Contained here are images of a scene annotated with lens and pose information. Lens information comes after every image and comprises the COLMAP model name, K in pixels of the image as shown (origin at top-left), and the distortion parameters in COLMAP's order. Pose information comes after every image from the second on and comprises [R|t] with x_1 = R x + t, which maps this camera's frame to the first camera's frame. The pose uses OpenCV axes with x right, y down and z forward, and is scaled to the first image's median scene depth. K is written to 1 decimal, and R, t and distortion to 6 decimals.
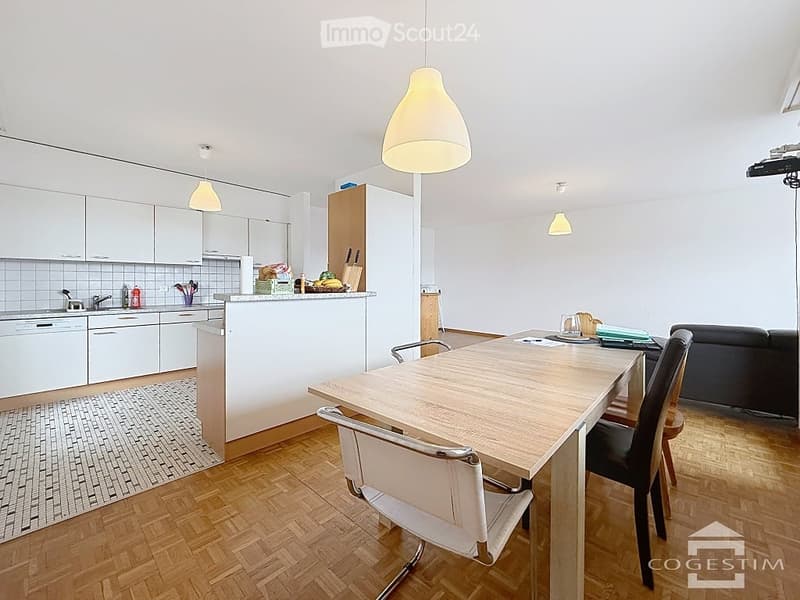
lens RADIAL K [[330.8, 0, 397.3], [0, 330.8, 286.7], [0, 0, 1]] dist [-0.001491, 0.000120]
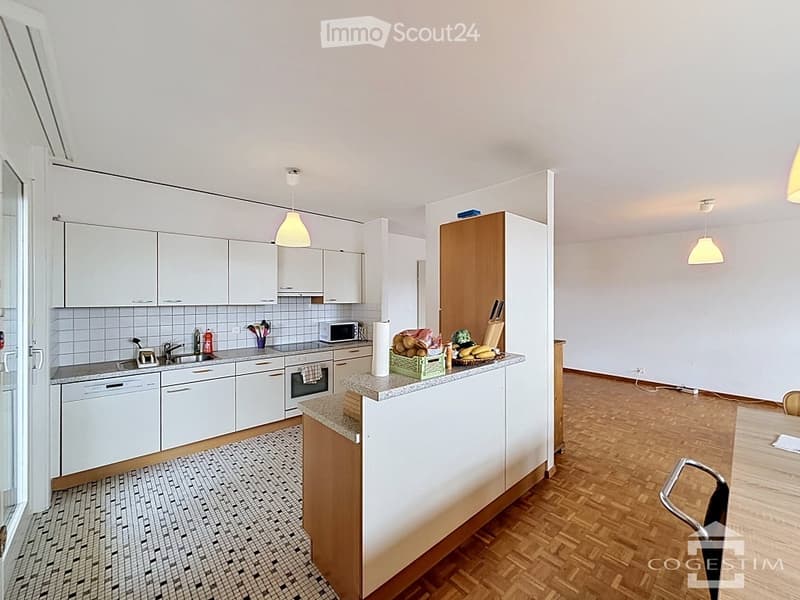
lens RADIAL K [[321.1, 0, 400.0], [0, 321.1, 300.0], [0, 0, 1]] dist [0.000250, -0.000027]
pose [[0.996454, -0.004309, -0.084031, -0.231578], [0.003934, 0.999982, -0.004633, -0.087999], [0.084049, 0.004286, 0.996452, 0.206056]]
